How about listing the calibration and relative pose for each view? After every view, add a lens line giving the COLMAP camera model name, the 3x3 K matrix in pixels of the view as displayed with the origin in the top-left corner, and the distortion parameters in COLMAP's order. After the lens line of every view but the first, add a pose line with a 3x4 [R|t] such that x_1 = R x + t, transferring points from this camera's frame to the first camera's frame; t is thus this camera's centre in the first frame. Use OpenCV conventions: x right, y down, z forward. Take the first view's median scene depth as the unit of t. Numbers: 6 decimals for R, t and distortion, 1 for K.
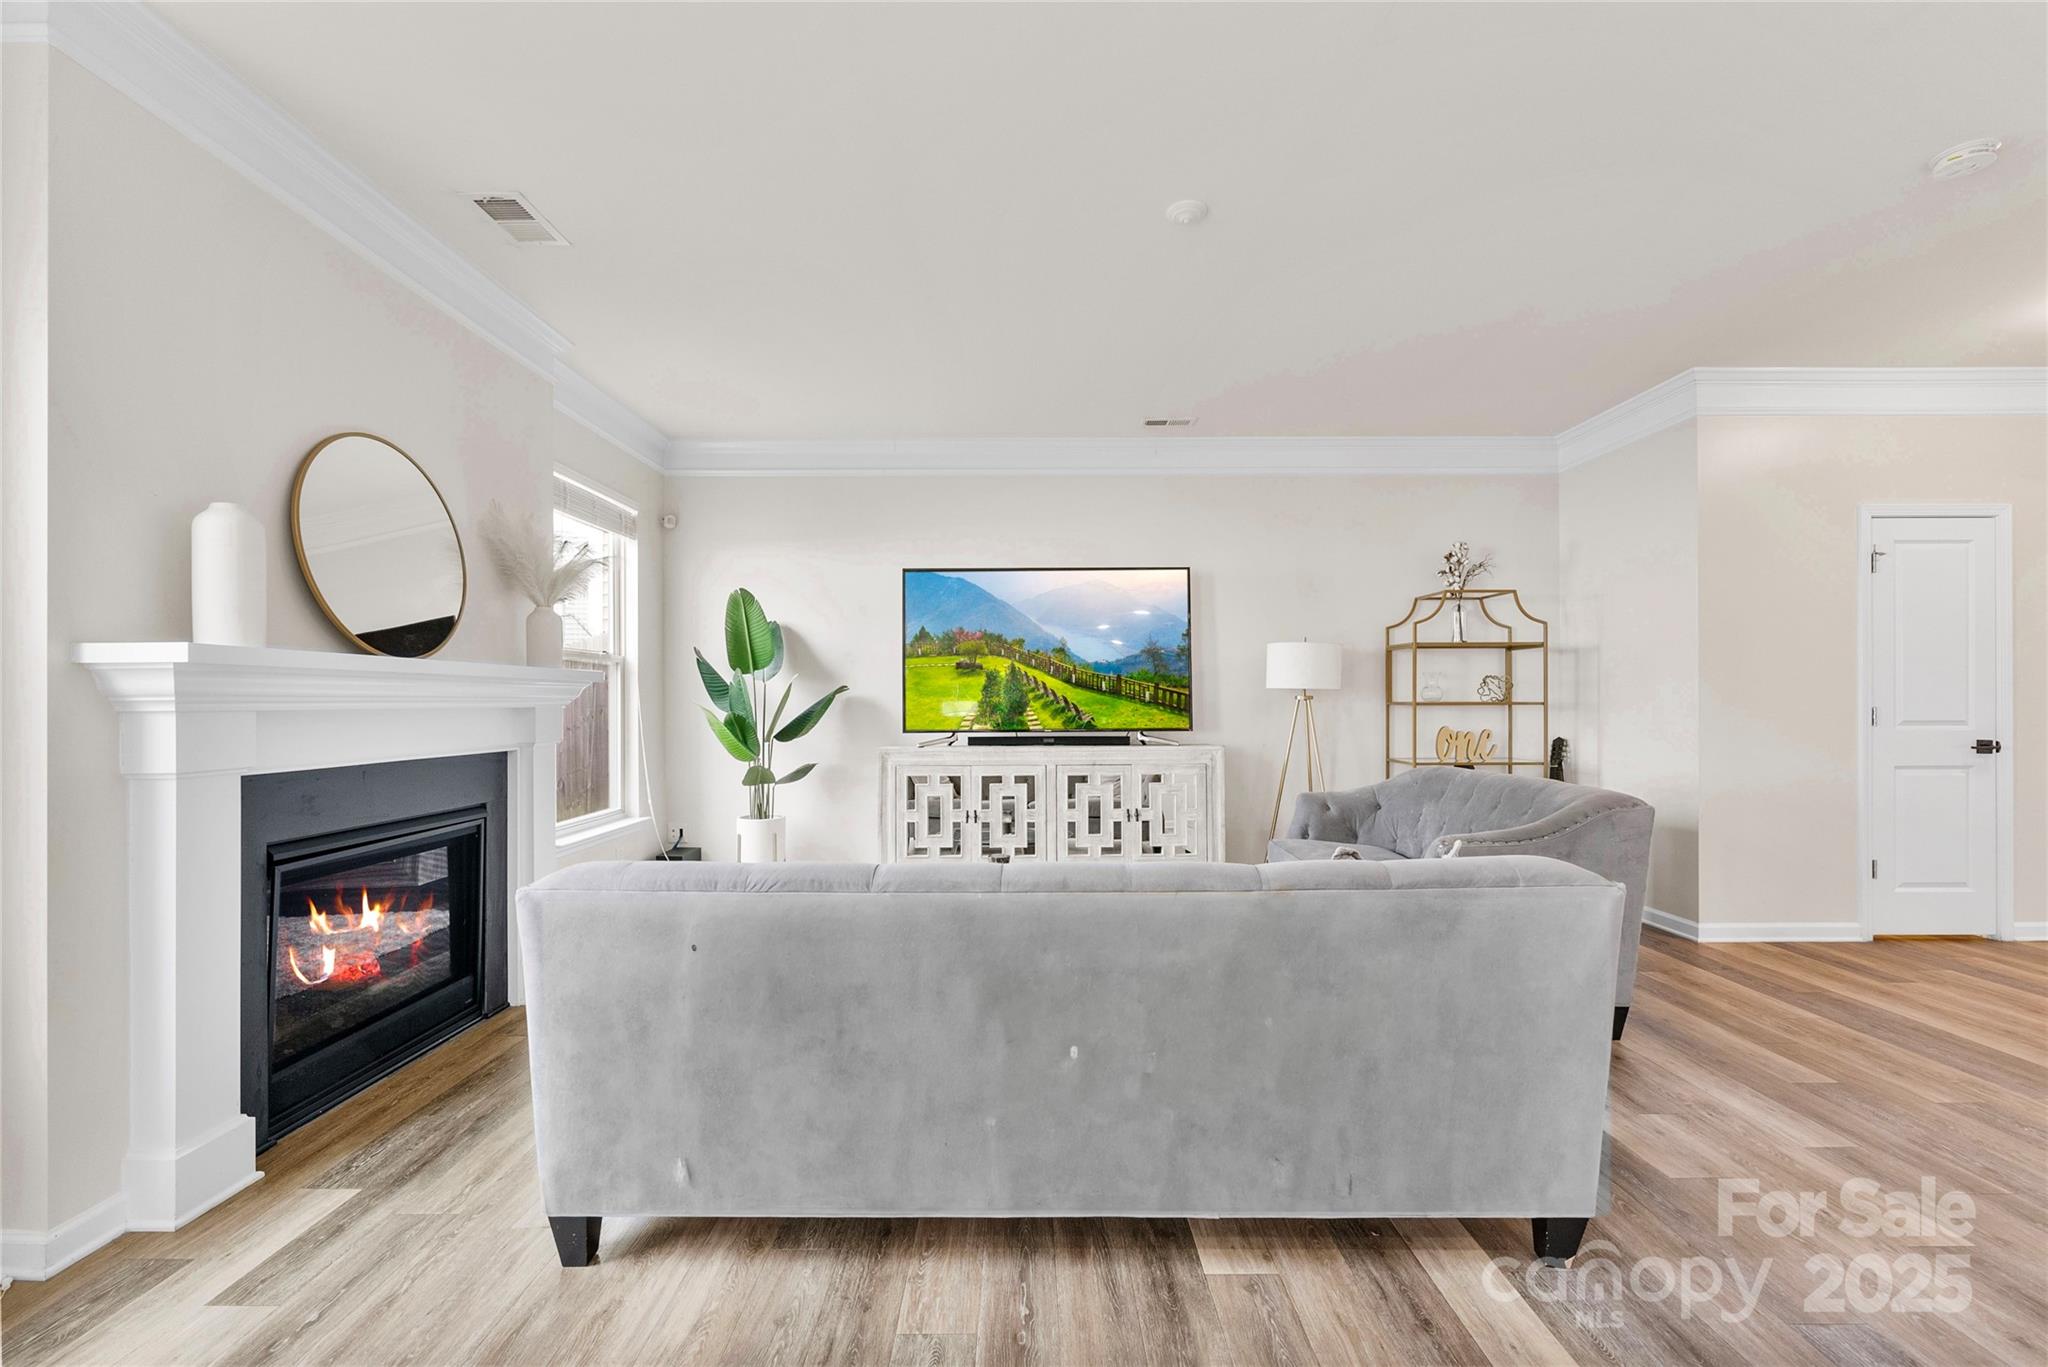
lens RADIAL K [[850.4, 0, 1024.2], [0, 850.4, 699.9], [0, 0, 1]] dist [0.001749, 0.000128]
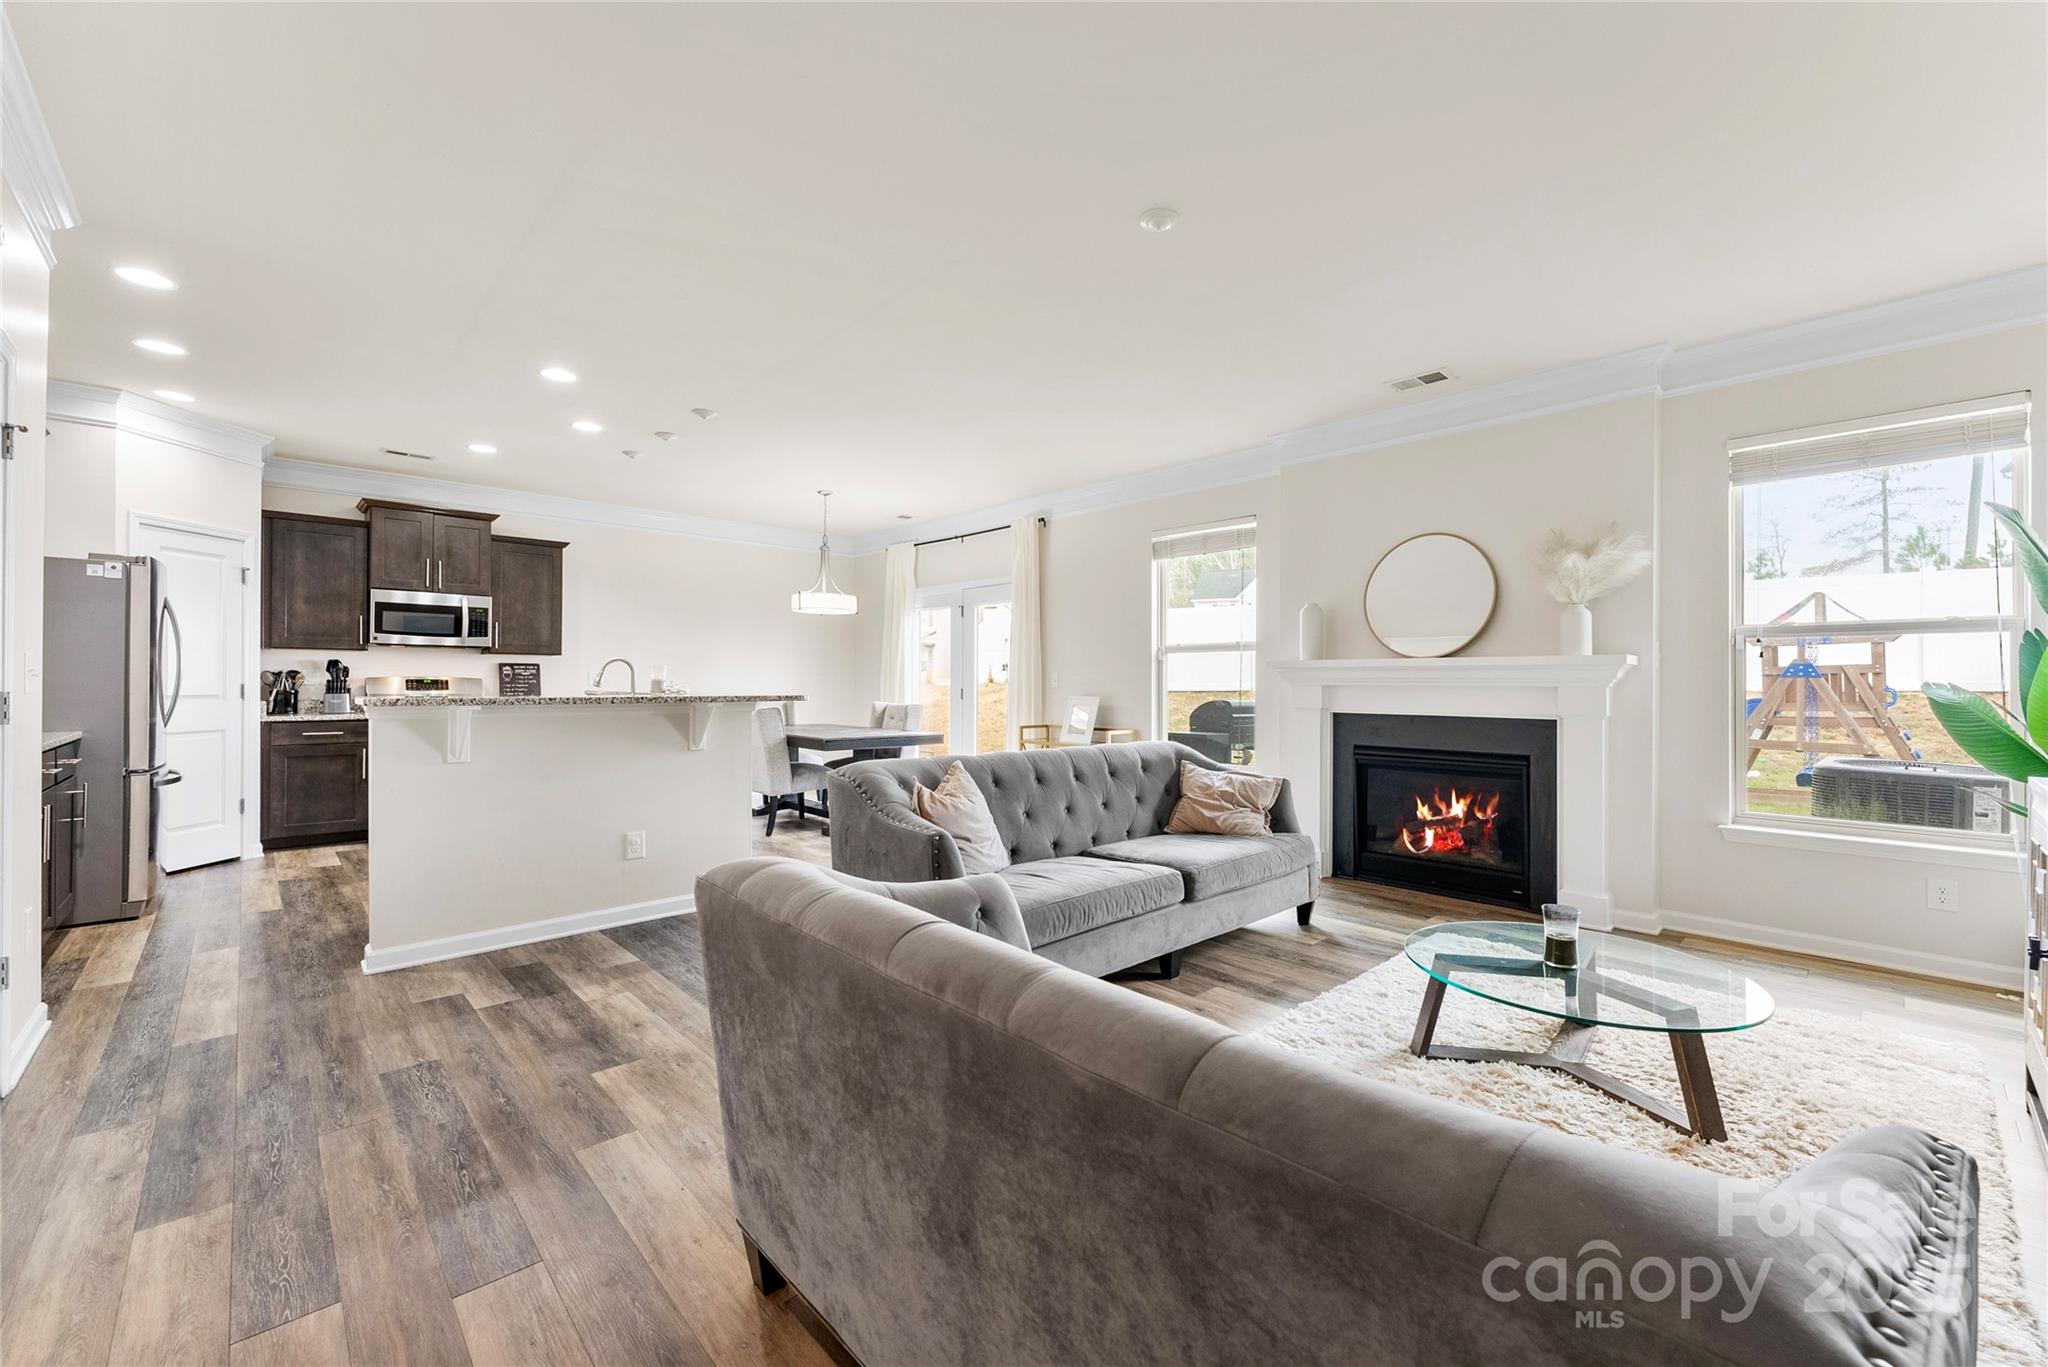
lens RADIAL K [[817.1, 0, 1024.0], [0, 817.1, 679.3], [0, 0, 1]] dist [-0.000263, -0.000413]
pose [[-0.727798, -0.002000, -0.685789, 0.562003], [-0.000886, 0.999998, -0.001976, 0.000411], [0.685791, -0.000831, -0.727798, 0.907514]]
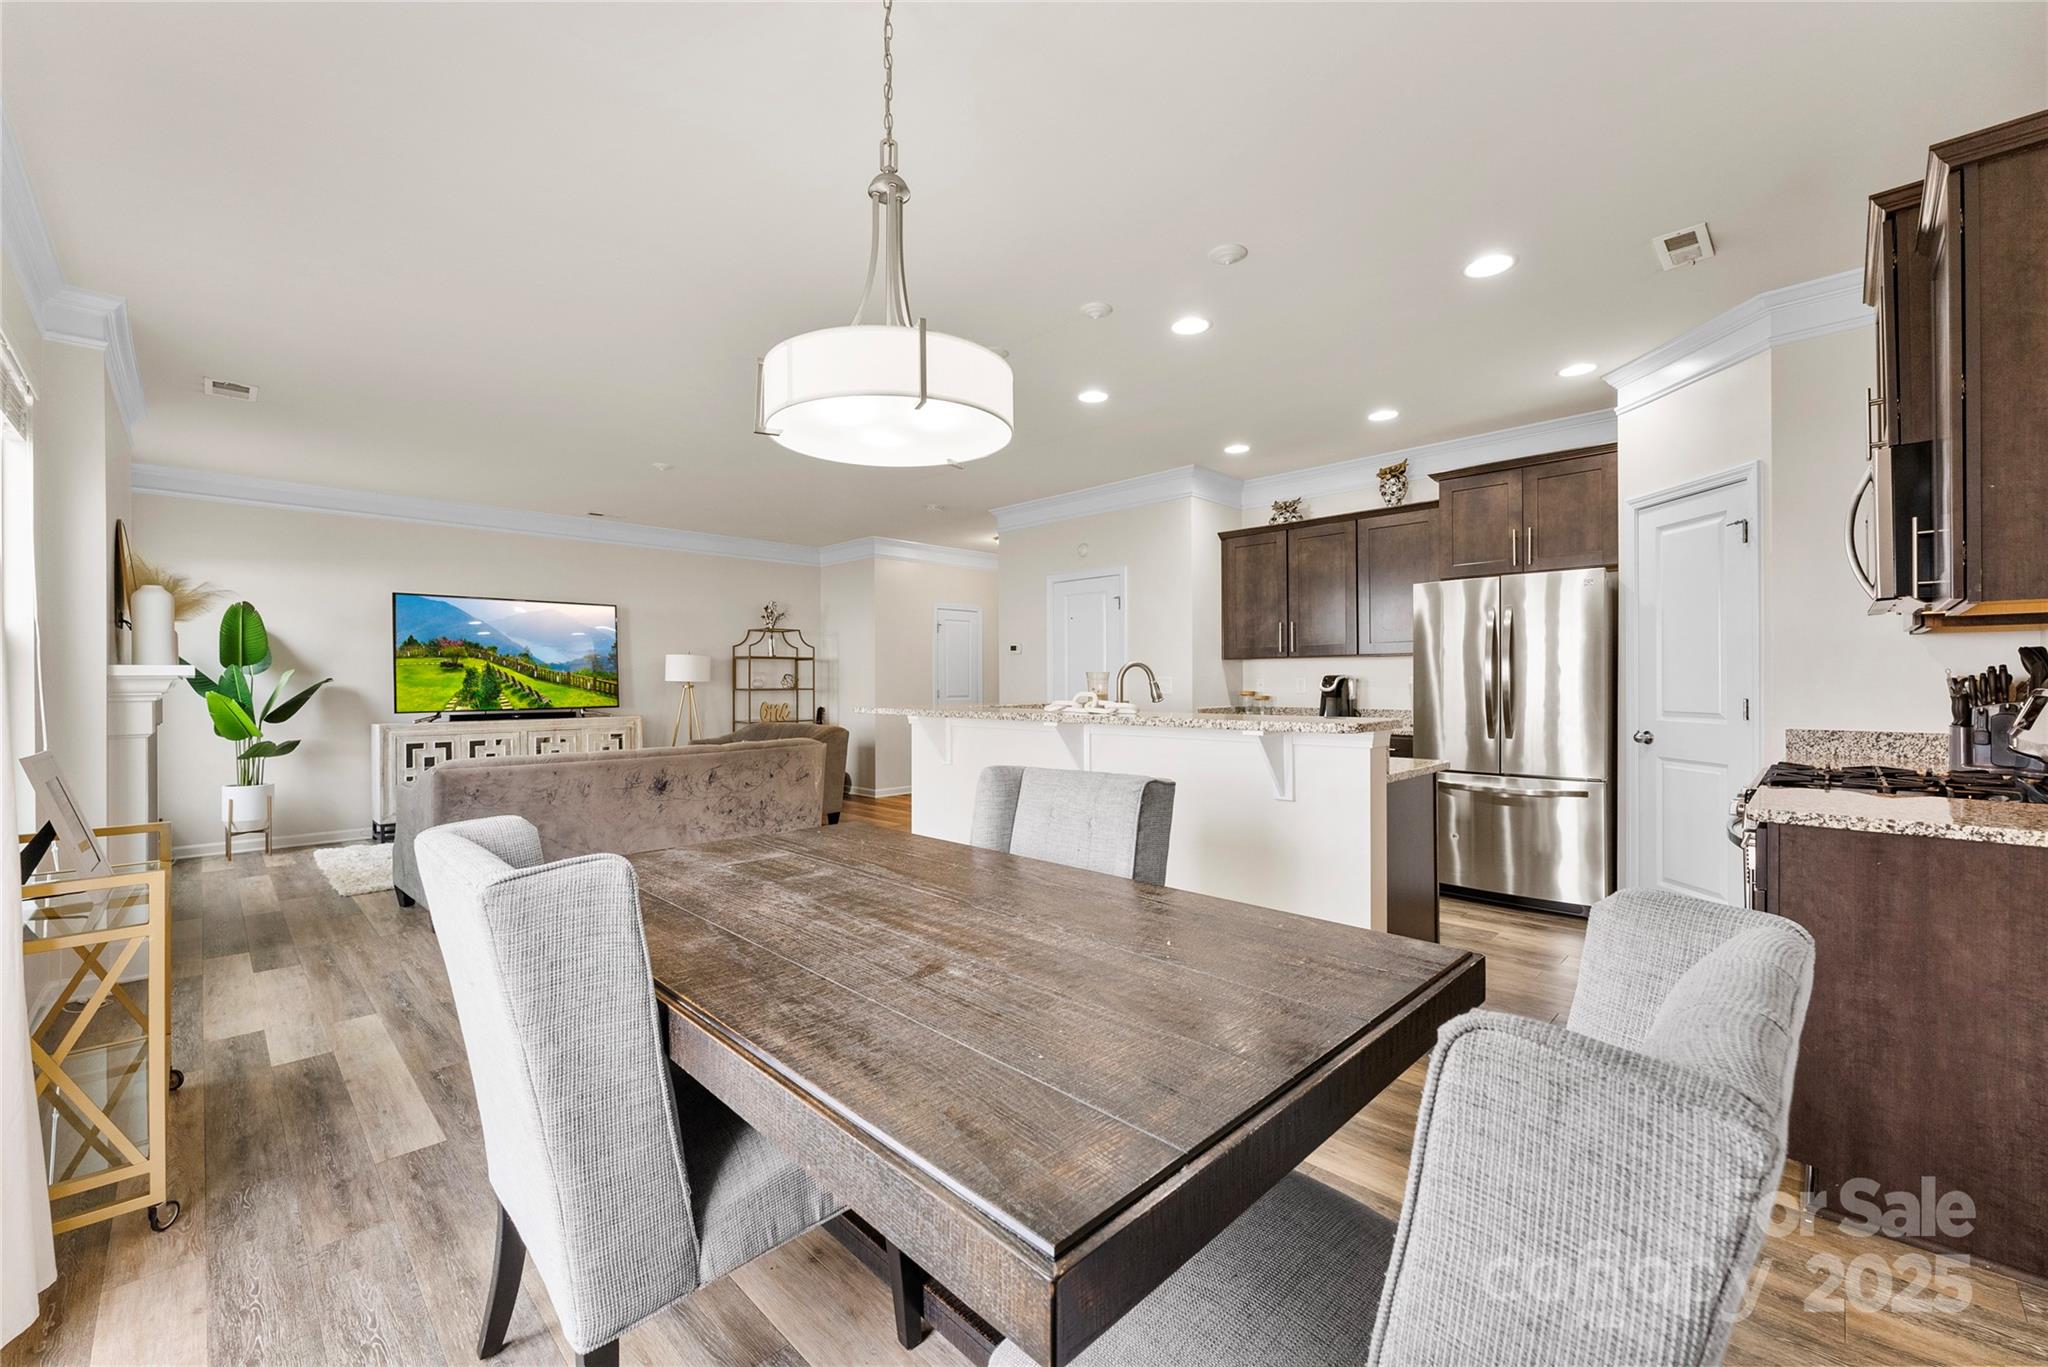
lens RADIAL K [[821.4, 0, 1024.0], [0, 821.4, 683.5], [0, 0, 1]] dist [0.000240, -0.000067]
pose [[0.706255, -0.001369, 0.707956, -0.359919], [0.001050, 0.999999, 0.000886, -0.009107], [-0.707956, 0.000118, 0.706256, -0.637051]]
